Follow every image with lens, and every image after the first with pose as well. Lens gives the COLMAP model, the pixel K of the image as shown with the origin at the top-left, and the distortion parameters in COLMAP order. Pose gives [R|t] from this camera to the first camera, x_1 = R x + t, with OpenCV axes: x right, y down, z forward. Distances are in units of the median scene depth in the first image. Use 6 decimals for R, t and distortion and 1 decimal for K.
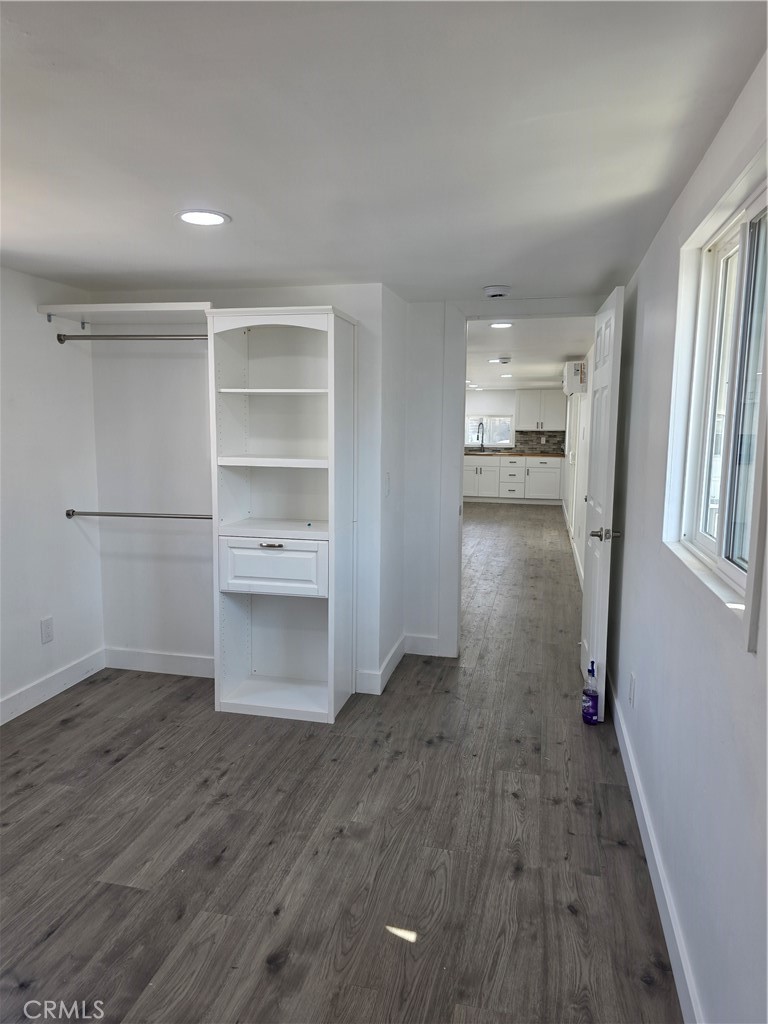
lens RADIAL K [[687.5, 0, 357.7], [0, 687.5, 506.9], [0, 0, 1]] dist [0.066739, -0.053791]
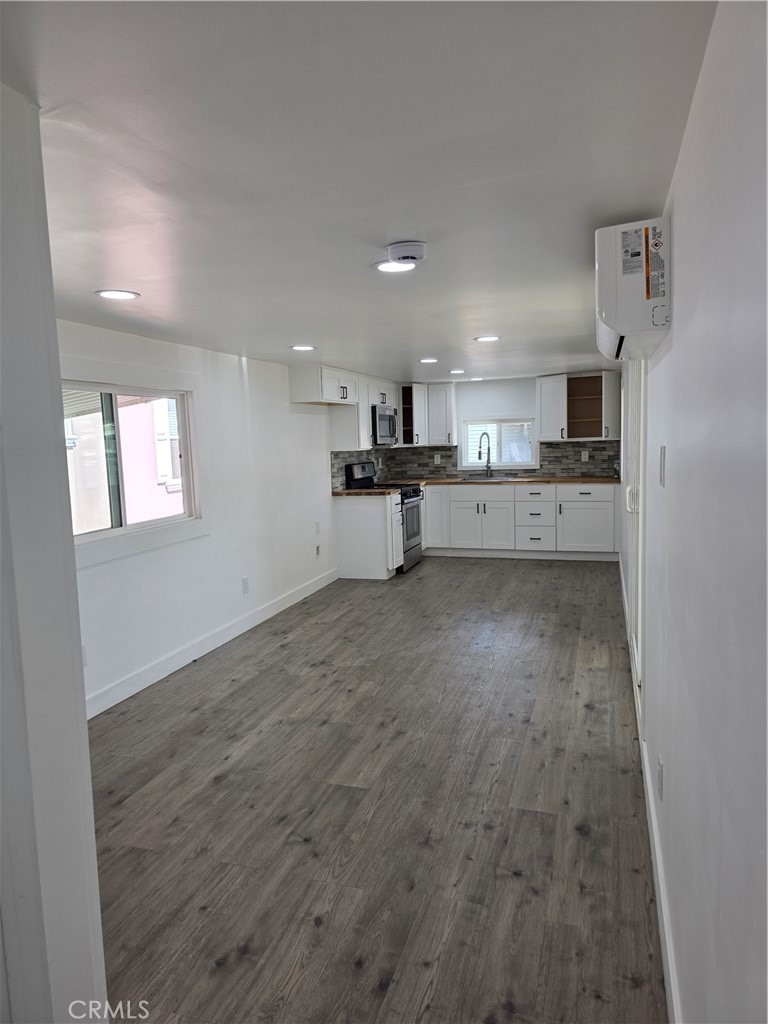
lens RADIAL K [[696.7, 0, 371.5], [0, 696.7, 516.8], [0, 0, 1]] dist [0.096071, -0.095020]
pose [[0.997690, -0.032953, -0.059402, 0.113382], [0.032630, 0.999447, -0.006412, -0.044207], [0.059580, 0.004459, 0.998214, 0.358300]]
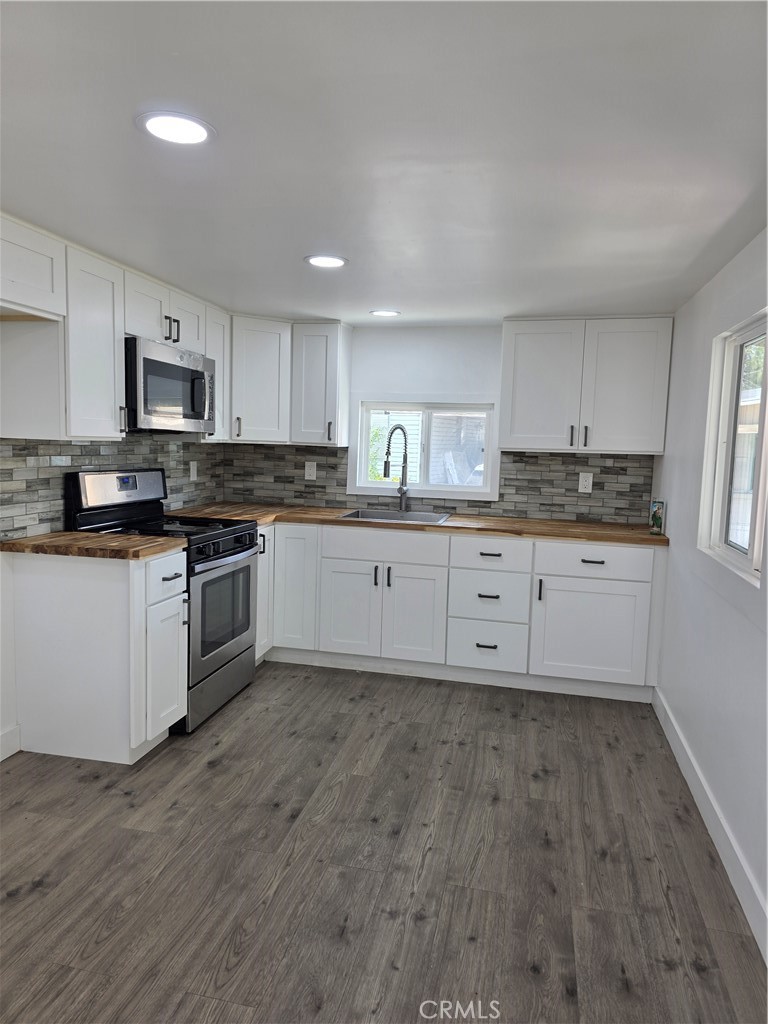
lens RADIAL K [[694.5, 0, 378.1], [0, 694.5, 505.9], [0, 0, 1]] dist [0.096073, -0.097700]
pose [[0.998939, 0.019073, 0.041924, 0.160332], [-0.018103, 0.999562, -0.023399, -0.077344], [-0.042352, 0.022615, 0.998847, 0.688749]]
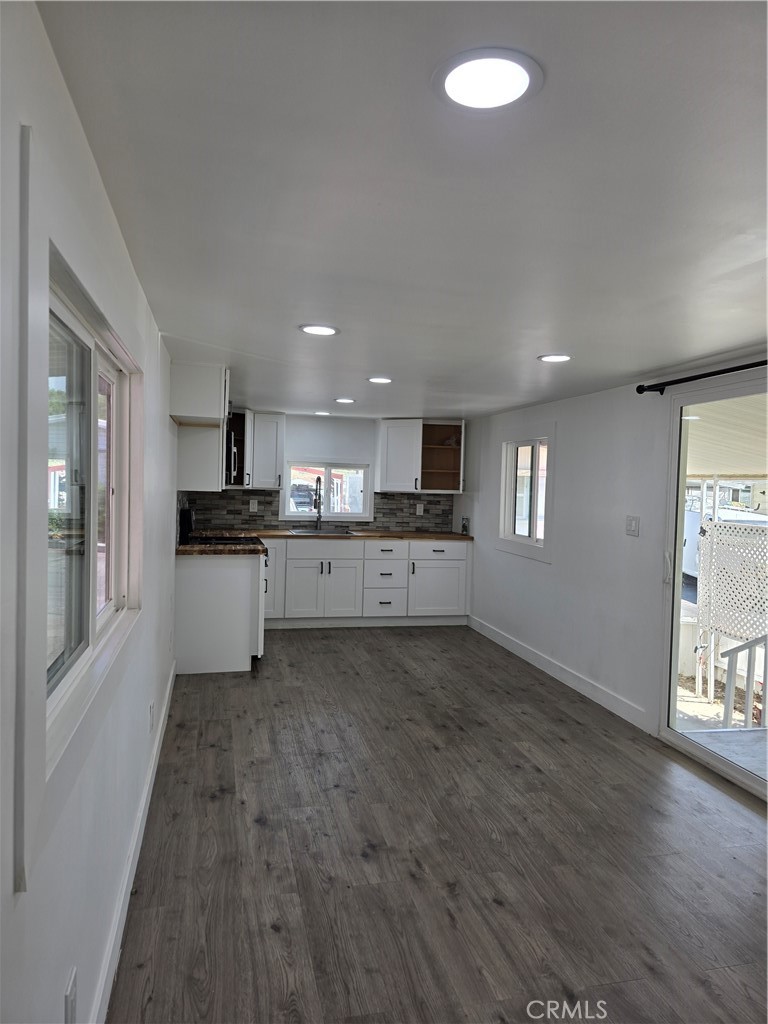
lens RADIAL K [[694.5, 0, 378.1], [0, 694.5, 505.9], [0, 0, 1]] dist [0.096073, -0.097700]
pose [[0.875212, 0.001261, 0.483737, -0.043976], [0.034955, 0.997218, -0.065843, -0.063527], [-0.482474, 0.074536, 0.872733, 0.520945]]
